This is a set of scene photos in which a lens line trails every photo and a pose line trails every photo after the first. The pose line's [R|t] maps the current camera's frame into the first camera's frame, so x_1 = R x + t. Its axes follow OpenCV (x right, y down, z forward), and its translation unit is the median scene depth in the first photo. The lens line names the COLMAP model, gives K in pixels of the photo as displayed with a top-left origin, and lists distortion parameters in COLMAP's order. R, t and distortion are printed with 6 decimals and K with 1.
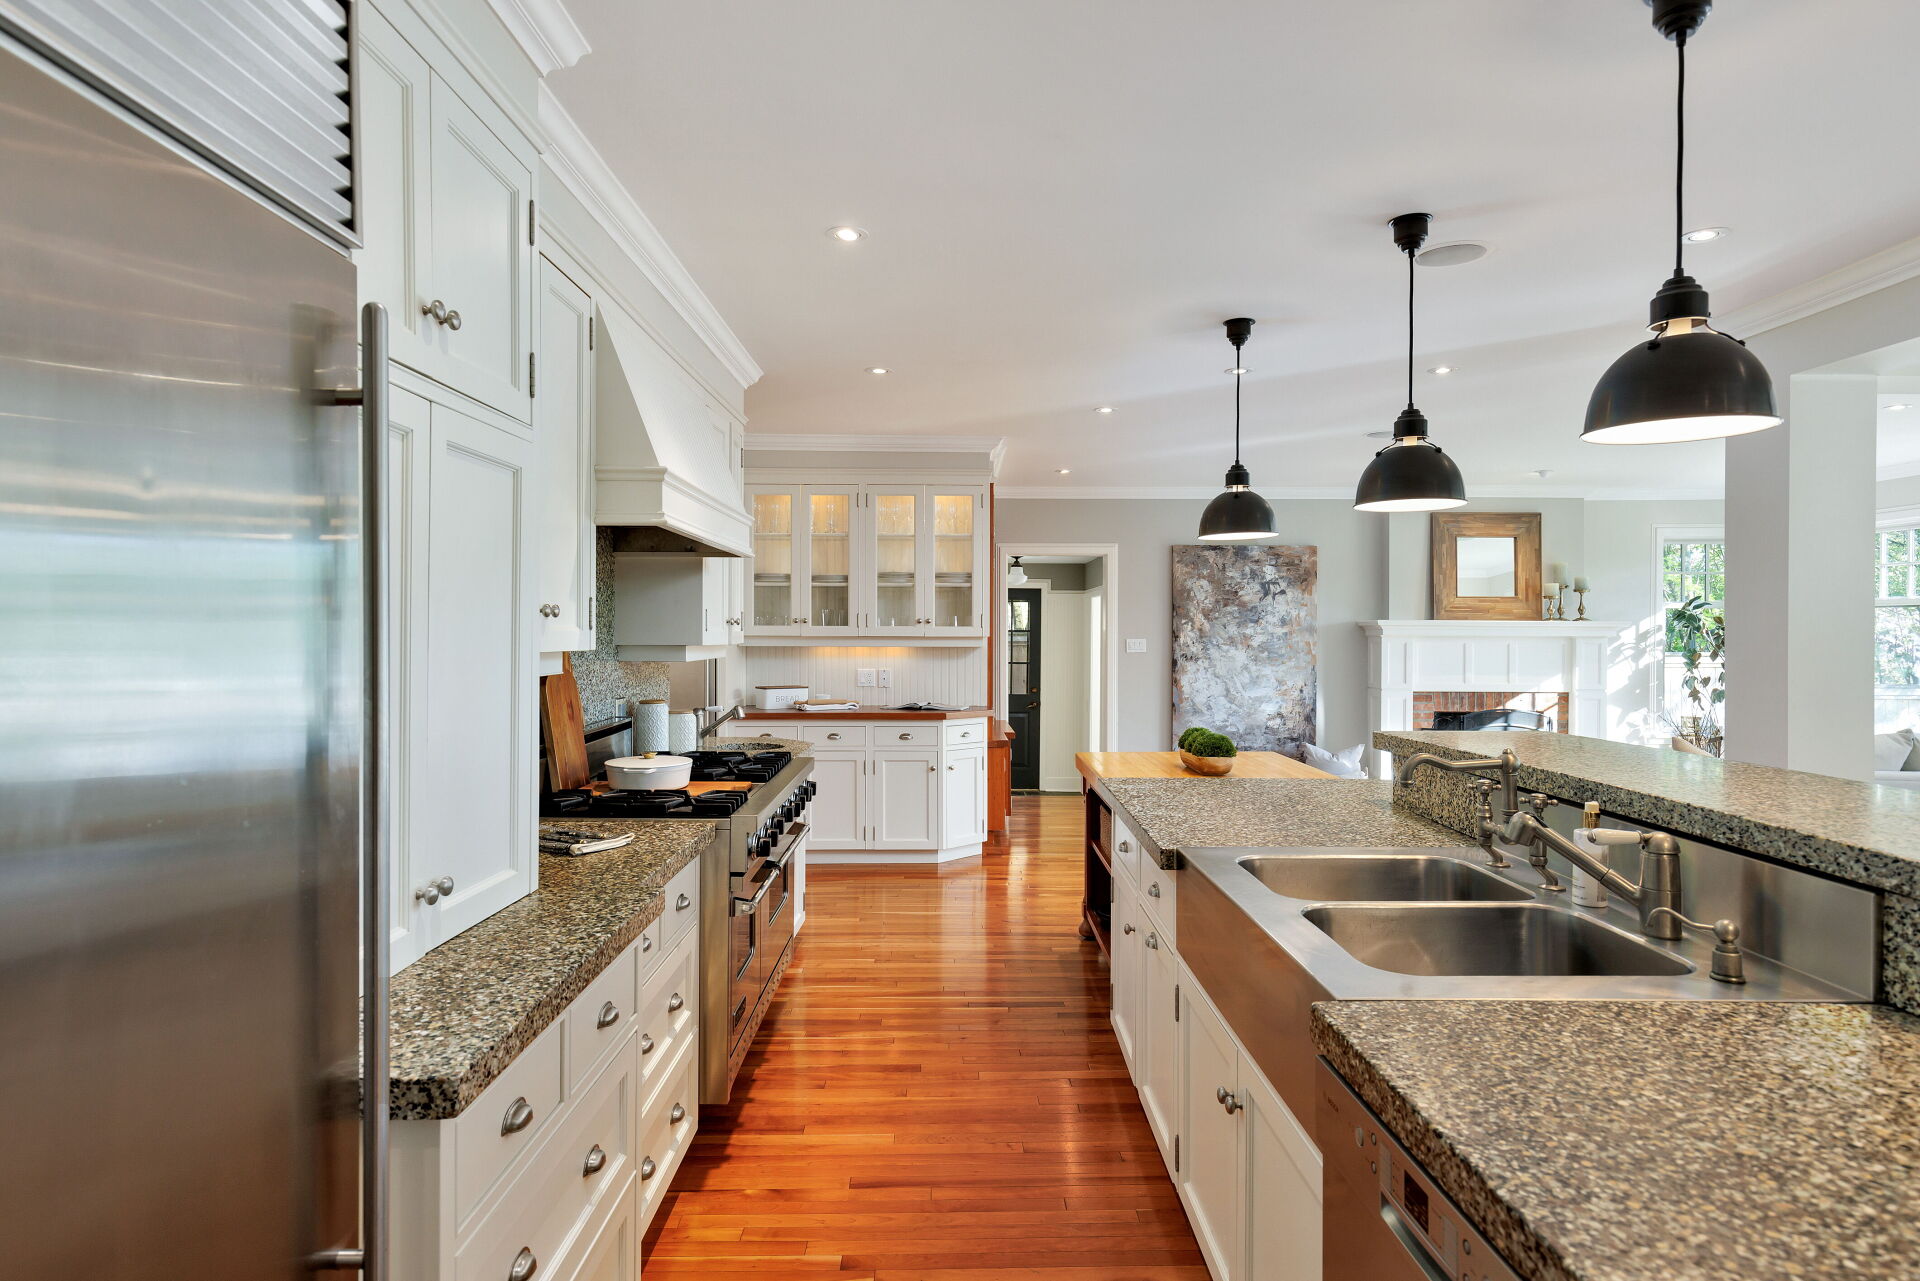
lens RADIAL K [[1095.6, 0, 960.0], [0, 1095.6, 640.5], [0, 0, 1]] dist [0.000739, -0.000034]
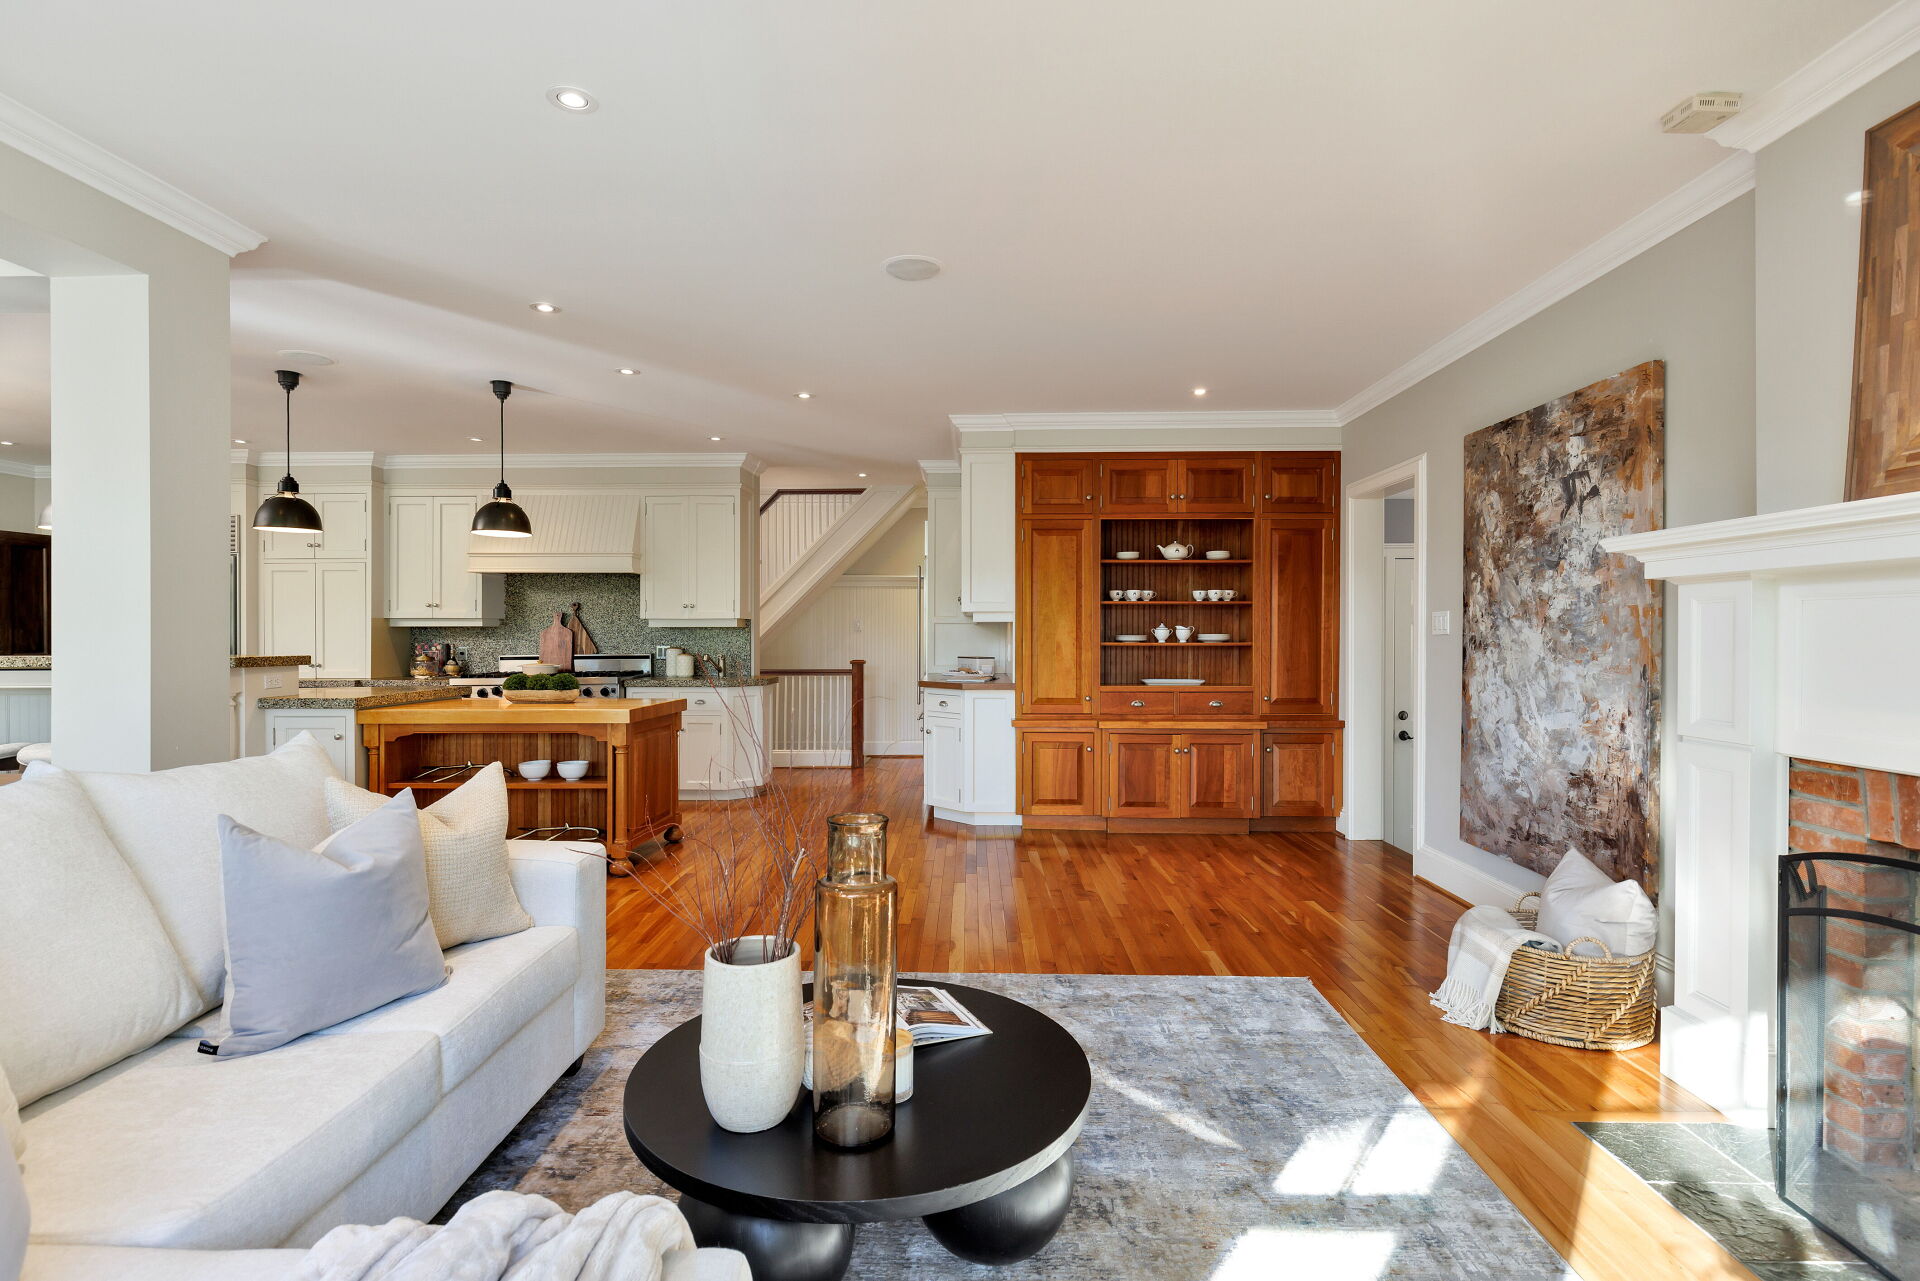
lens RADIAL K [[928.9, 0, 960.0], [0, 928.9, 640.5], [0, 0, 1]] dist [0.002387, 0.000020]
pose [[-0.031928, 0.003723, -0.999483, 0.664952], [-0.009970, 0.999942, 0.004043, 0.014866], [0.999440, 0.010094, -0.031889, 0.764886]]
